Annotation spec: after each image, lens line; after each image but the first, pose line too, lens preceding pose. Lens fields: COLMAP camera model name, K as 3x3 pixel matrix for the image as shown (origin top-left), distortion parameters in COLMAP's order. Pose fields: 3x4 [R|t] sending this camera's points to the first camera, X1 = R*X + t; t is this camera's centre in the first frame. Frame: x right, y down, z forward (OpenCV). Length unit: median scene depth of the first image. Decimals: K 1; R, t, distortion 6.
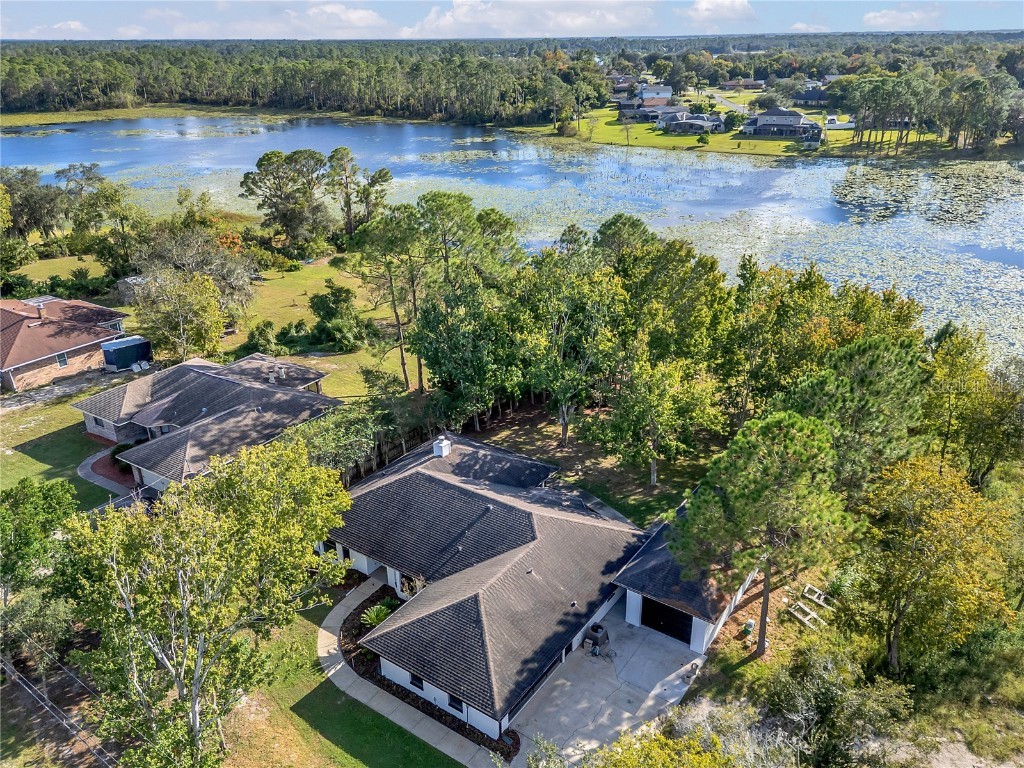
lens RADIAL K [[774.5, 0, 513.6], [0, 774.5, 386.5], [0, 0, 1]] dist [0.059441, -0.050755]
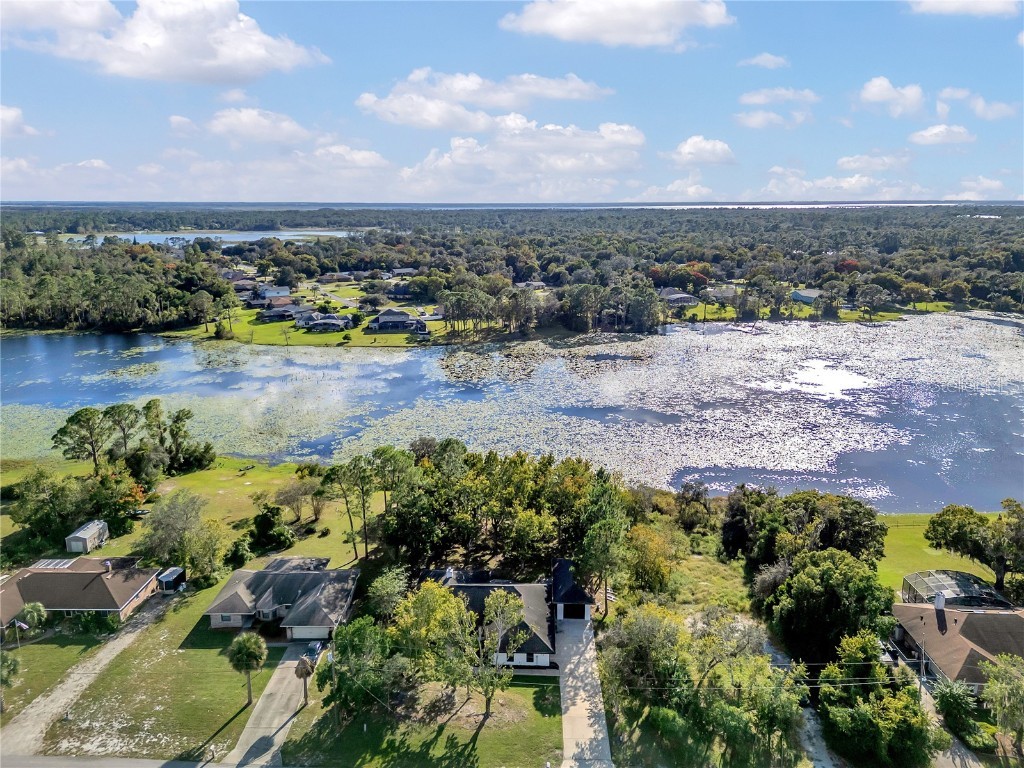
lens RADIAL K [[715.3, 0, 508.9], [0, 715.3, 382.1], [0, 0, 1]] dist [0.078844, -0.076627]
pose [[0.848475, -0.116630, 0.516225, -0.554358], [0.211565, 0.968834, -0.128844, -0.084975], [-0.485109, 0.218536, 0.846706, -0.526866]]
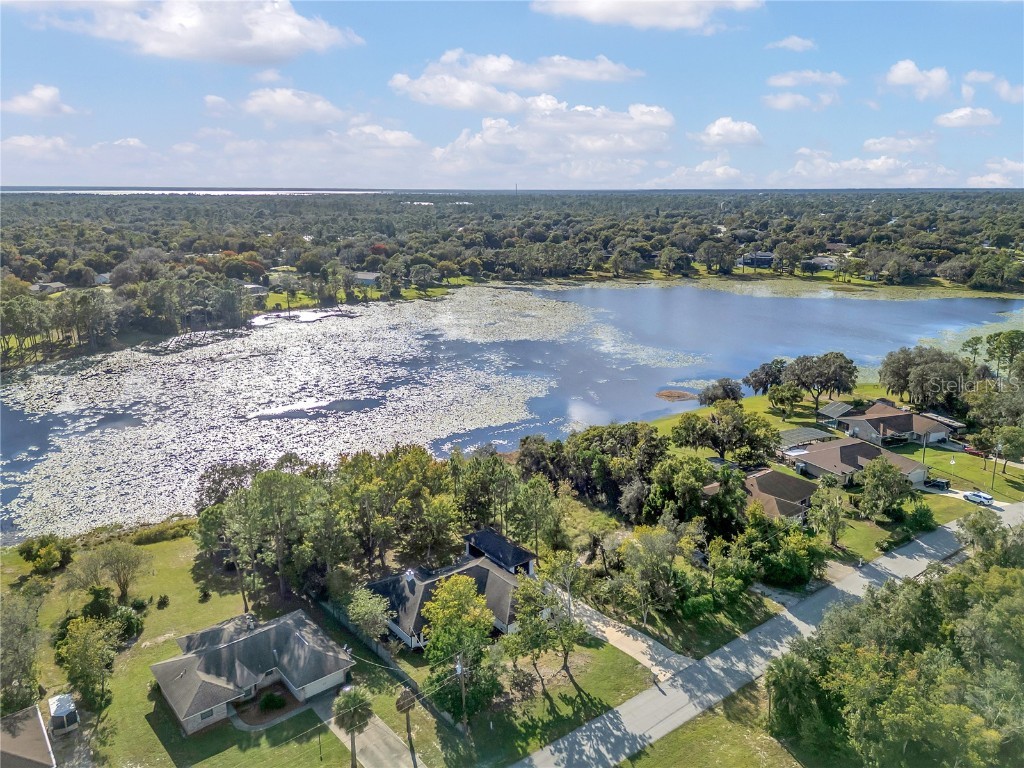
lens RADIAL K [[725.0, 0, 509.8], [0, 725.0, 382.5], [0, 0, 1]] dist [0.091205, -0.090713]
pose [[0.313711, -0.229890, 0.921269, -1.021505], [0.388906, 0.916240, 0.096204, -0.289098], [-0.866220, 0.328107, 0.376841, -0.081921]]
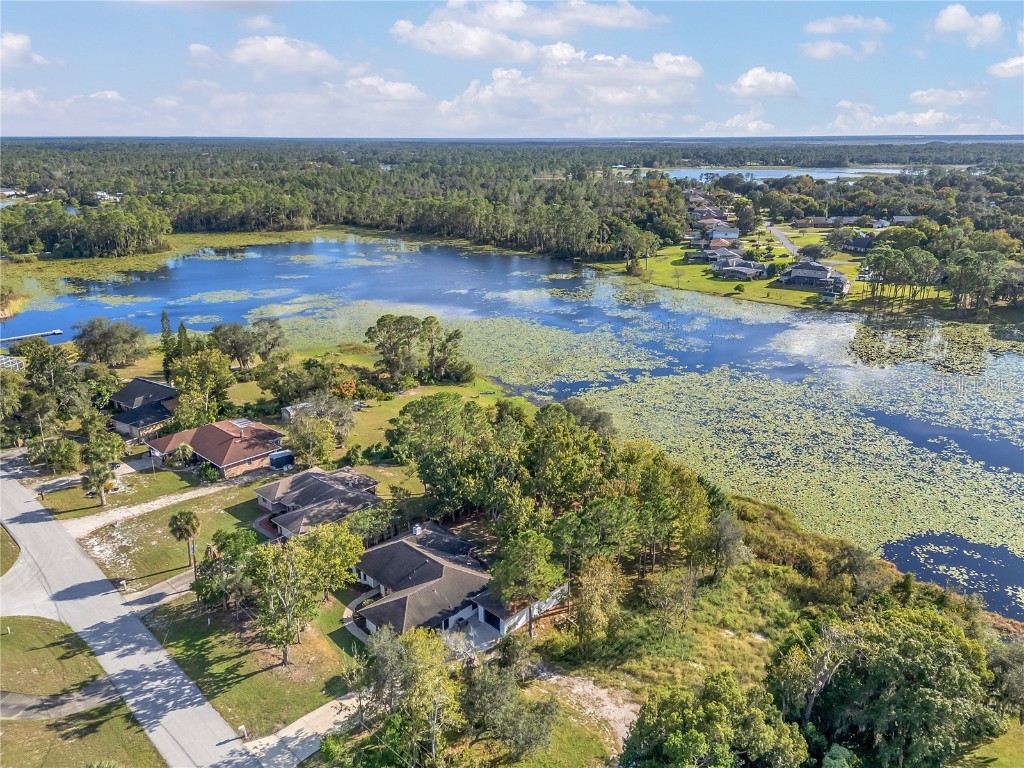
lens RADIAL K [[725.0, 0, 509.8], [0, 725.0, 382.5], [0, 0, 1]] dist [0.091205, -0.090713]
pose [[0.985321, 0.066158, -0.157368, 0.263715], [-0.082381, 0.991681, -0.098903, -0.086067], [0.149516, 0.110415, 0.982575, -0.565469]]
